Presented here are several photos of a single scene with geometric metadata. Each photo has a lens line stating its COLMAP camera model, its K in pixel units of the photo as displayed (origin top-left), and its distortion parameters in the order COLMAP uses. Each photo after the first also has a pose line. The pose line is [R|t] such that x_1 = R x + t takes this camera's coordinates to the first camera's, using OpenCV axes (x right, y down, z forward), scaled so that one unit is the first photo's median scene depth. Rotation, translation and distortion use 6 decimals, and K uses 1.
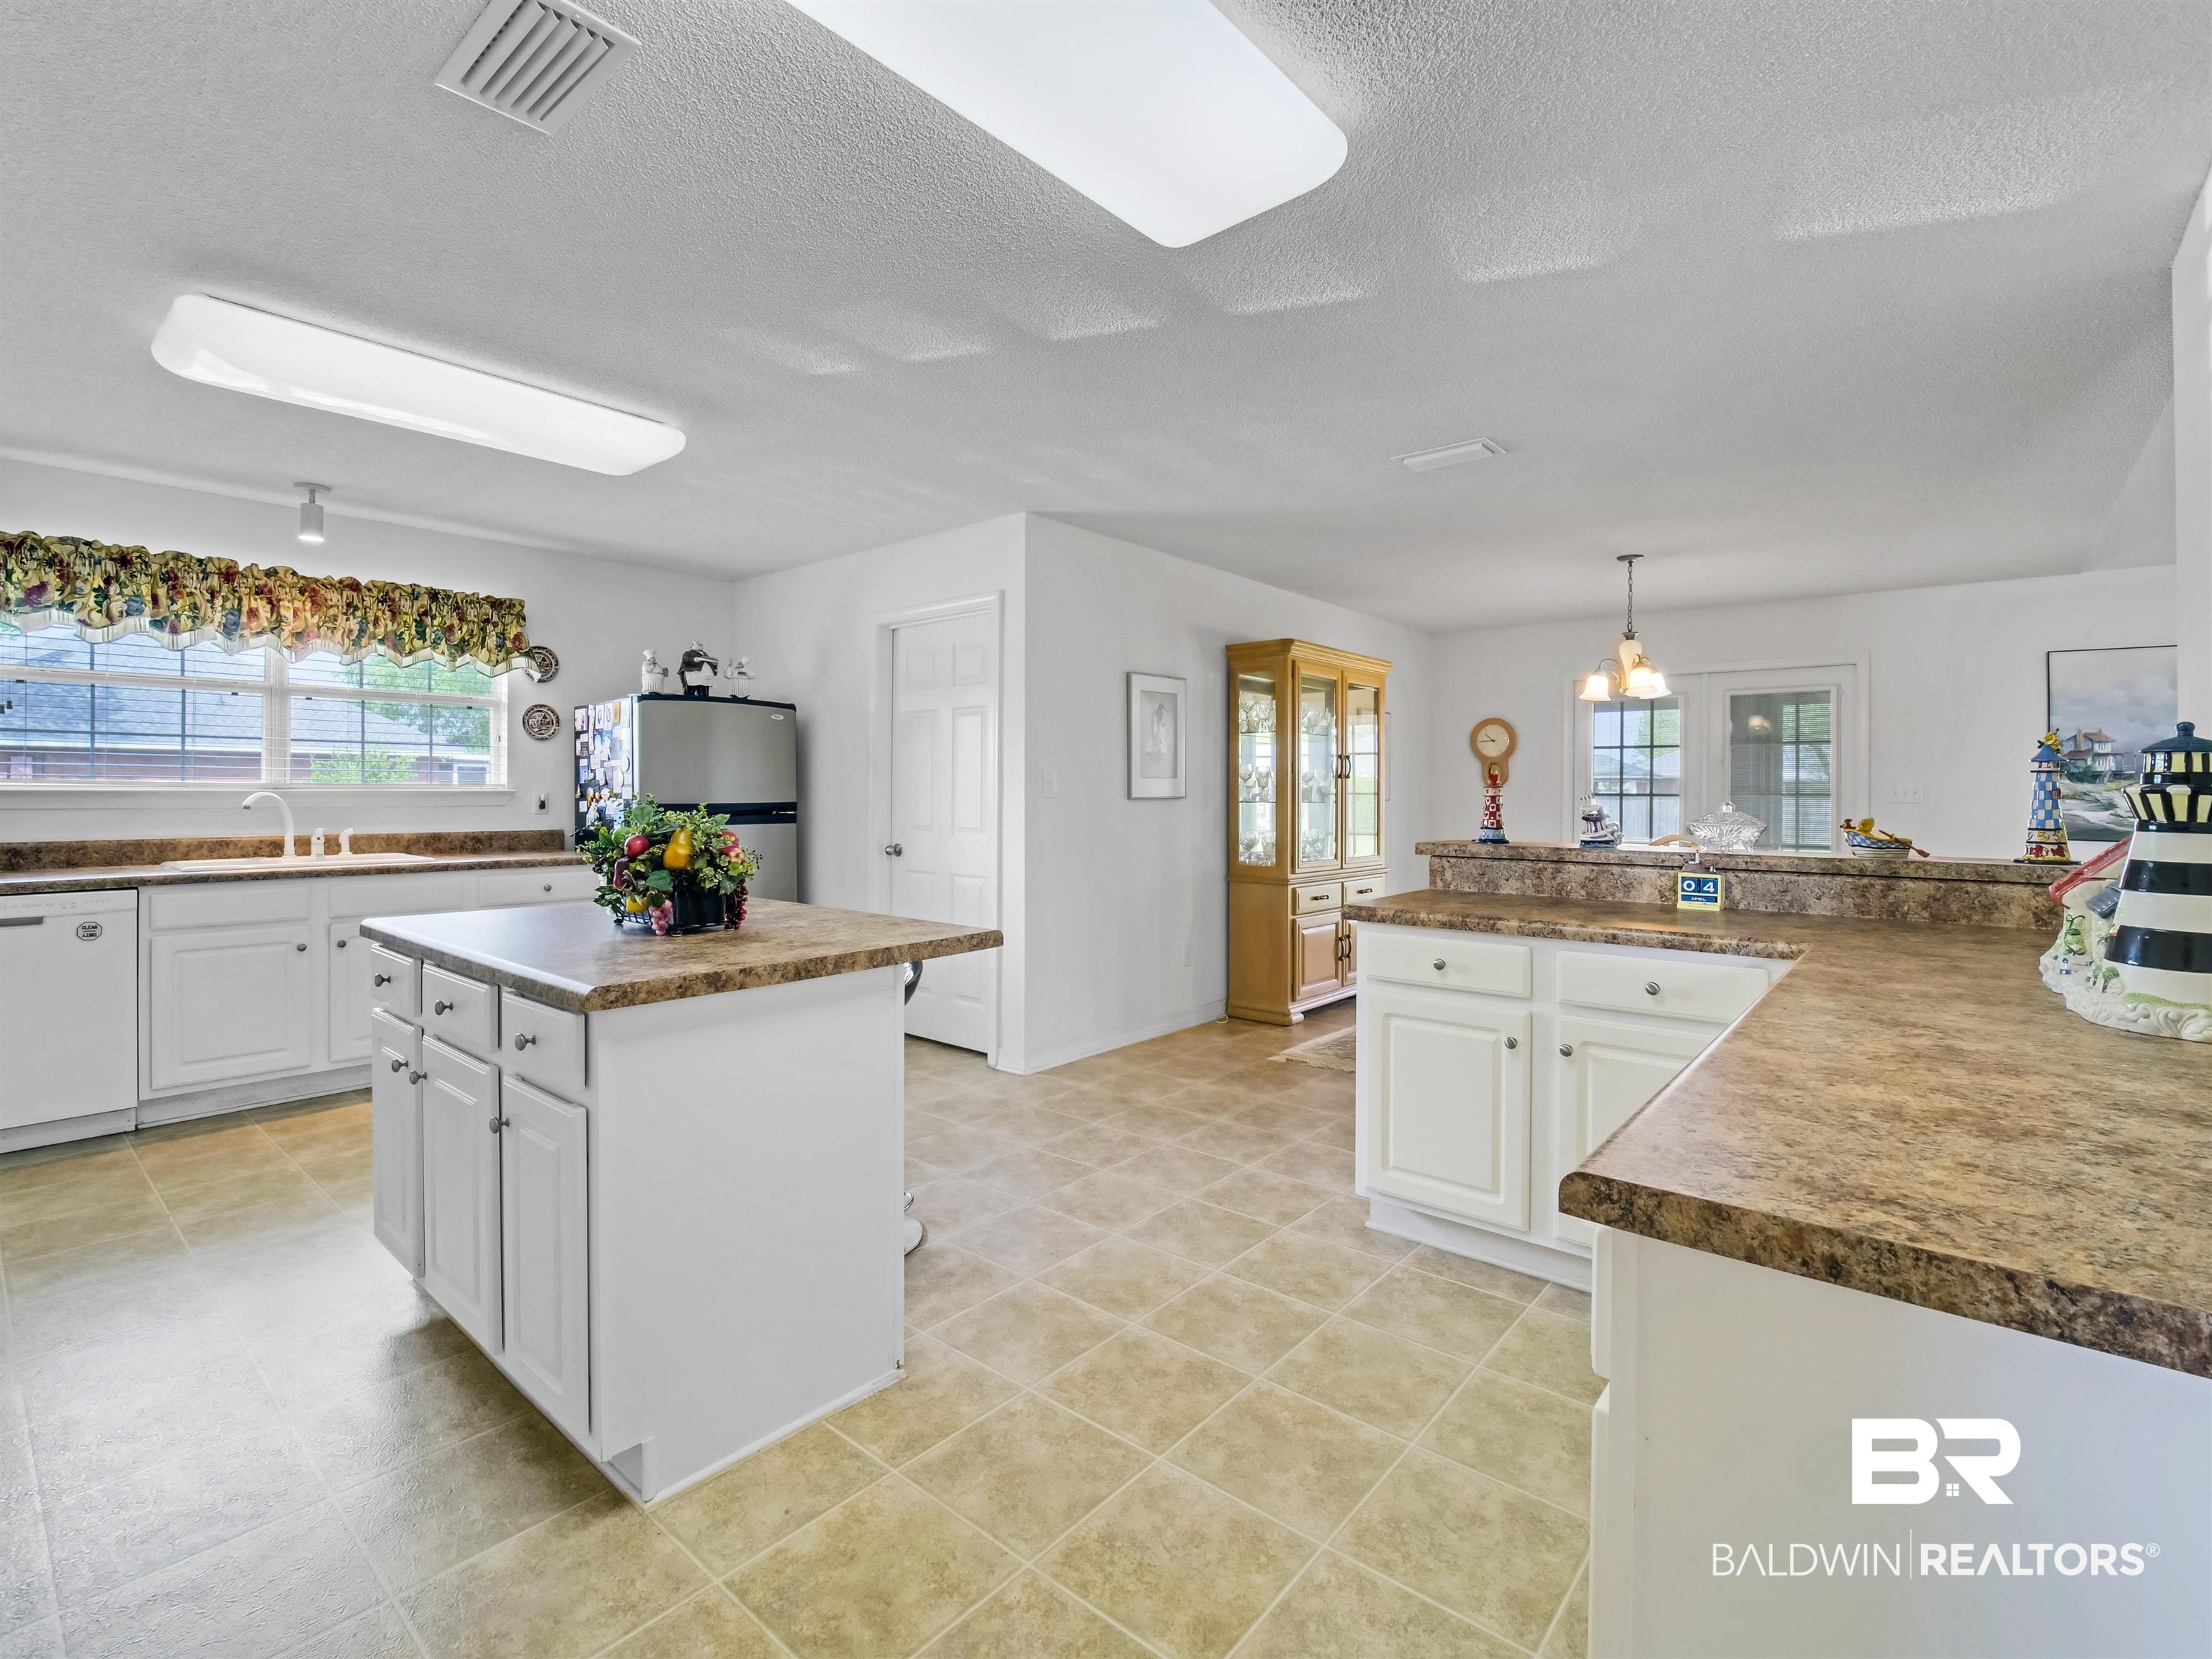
lens RADIAL K [[1022.5, 0, 1095.9], [0, 1022.5, 794.7], [0, 0, 1]] dist [-0.017357, -0.000758]
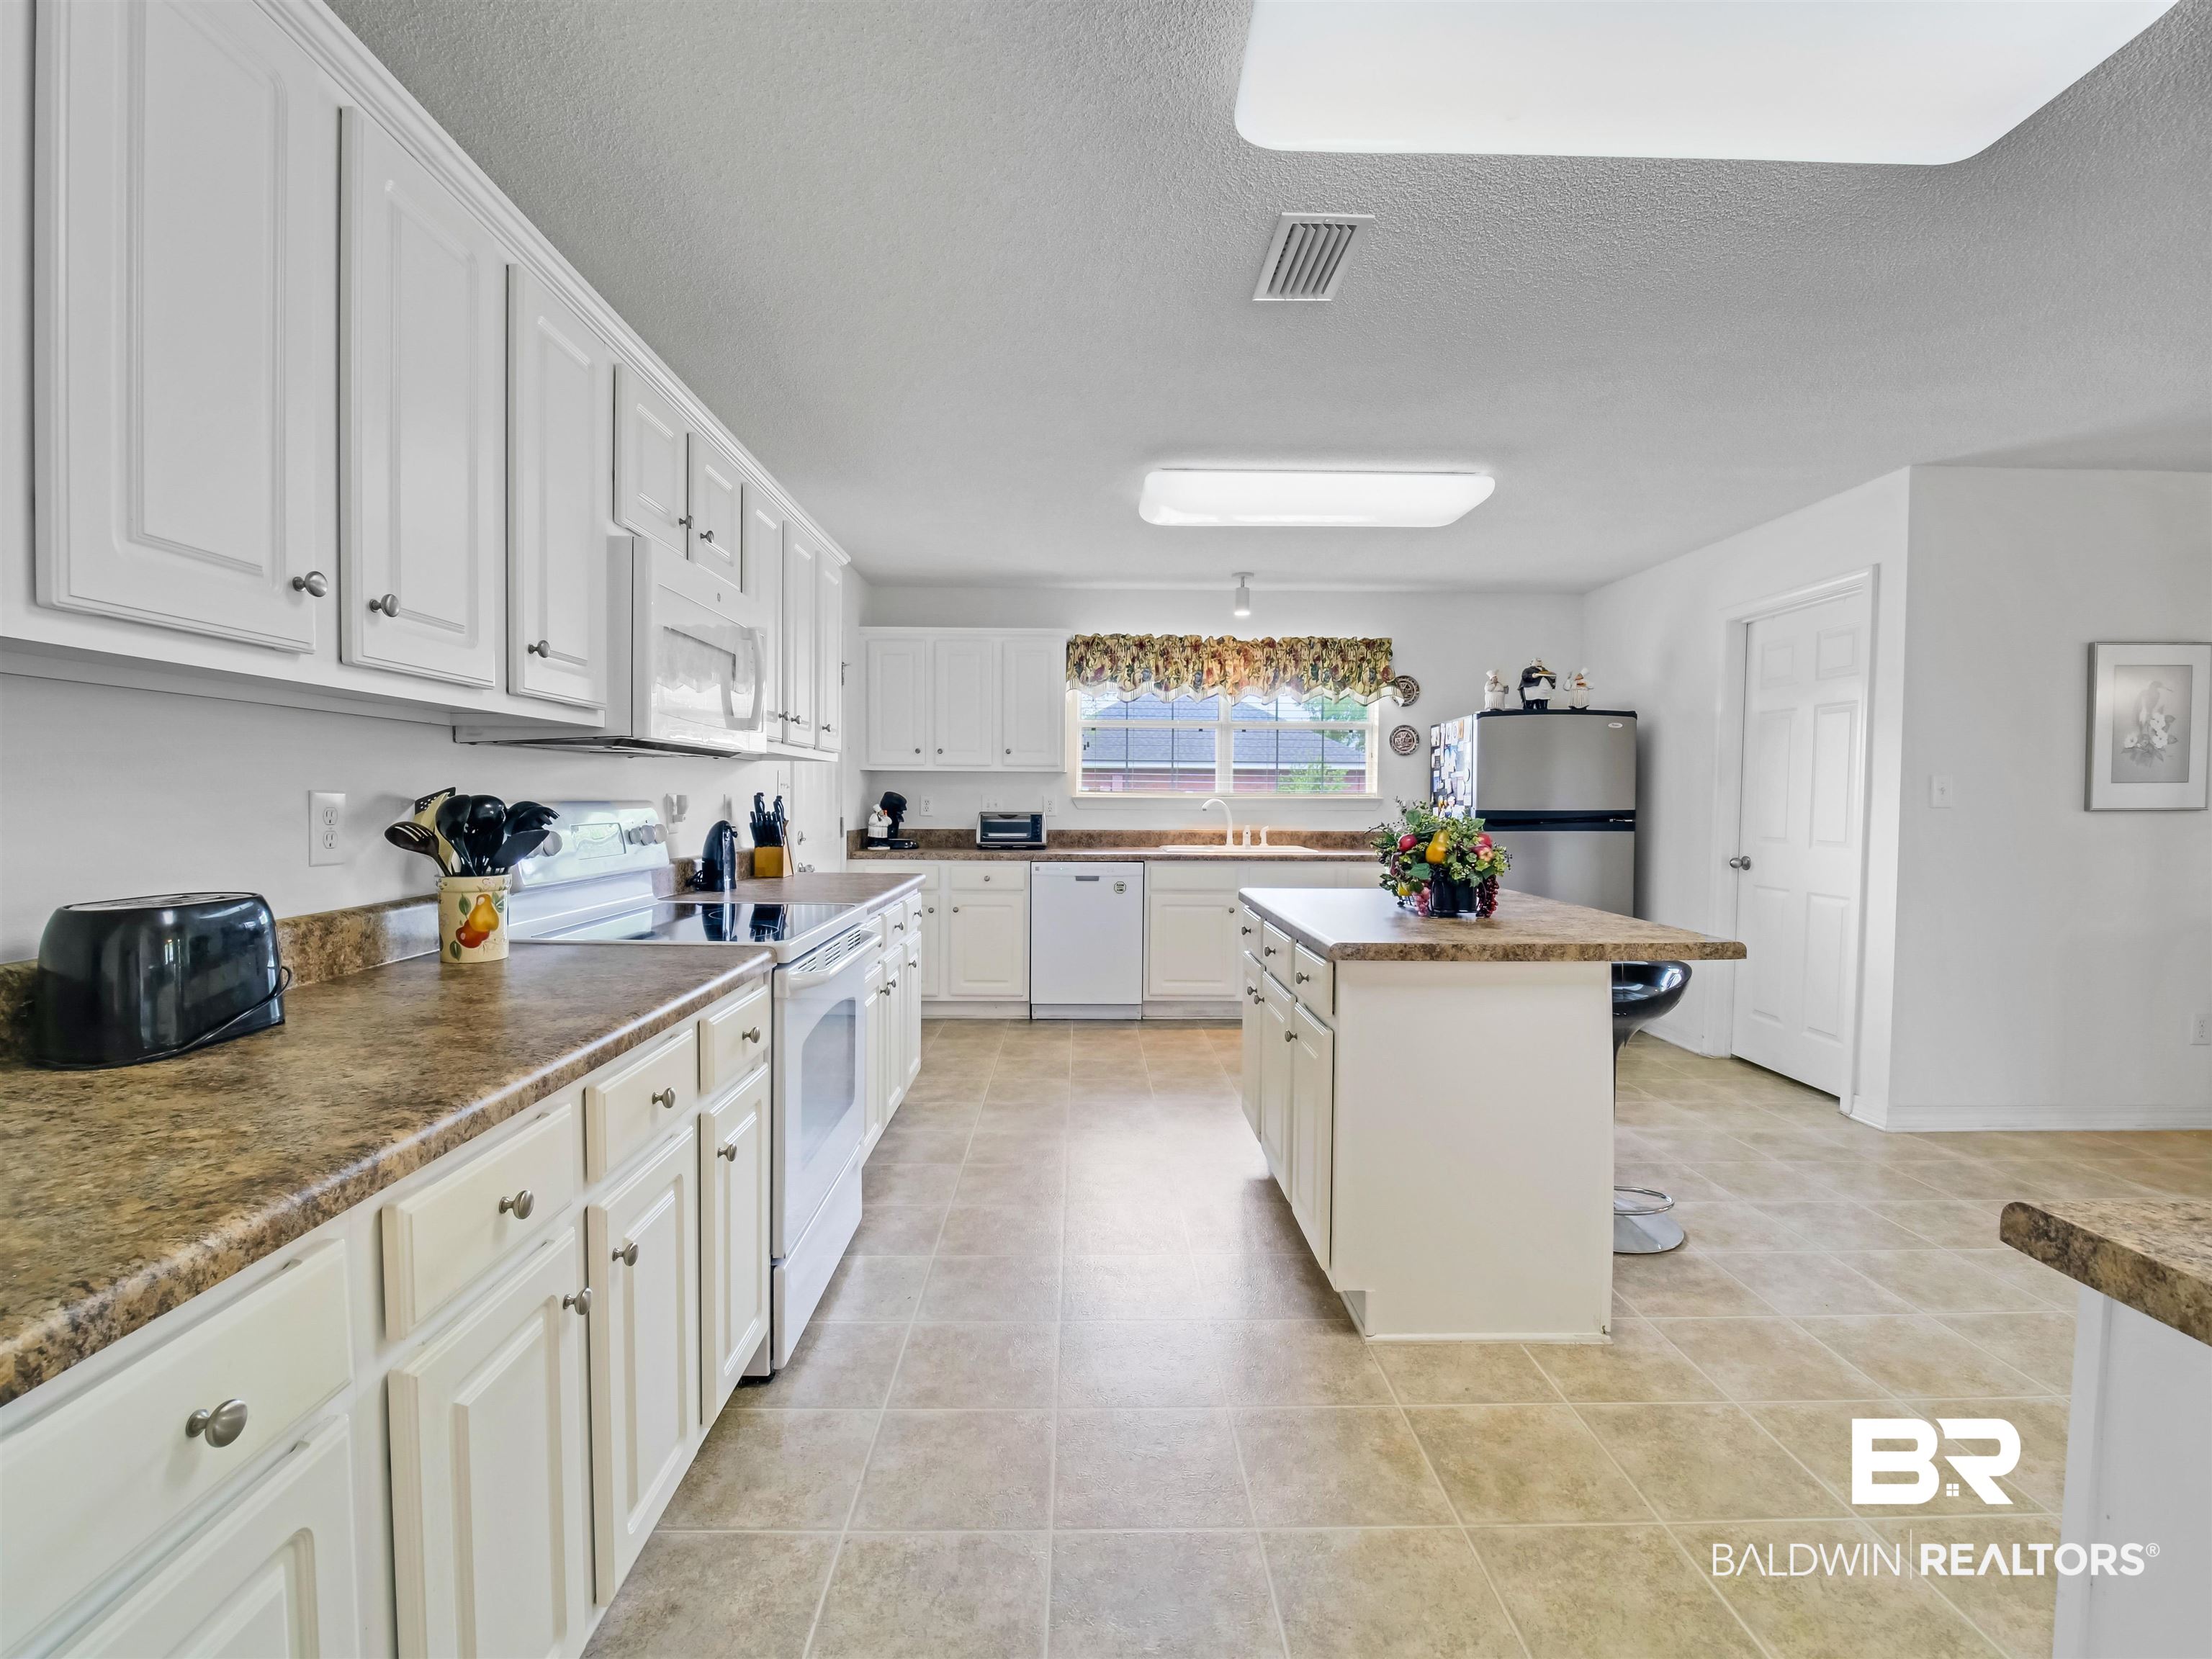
lens RADIAL K [[1001.8, 0, 1088.9], [0, 1001.8, 837.5], [0, 0, 1]] dist [-0.017025, -0.000868]
pose [[0.656163, 0.030924, -0.753985, 0.123857], [-0.004656, 0.999307, 0.036935, 0.000553], [0.754605, -0.020725, 0.655852, -0.052129]]
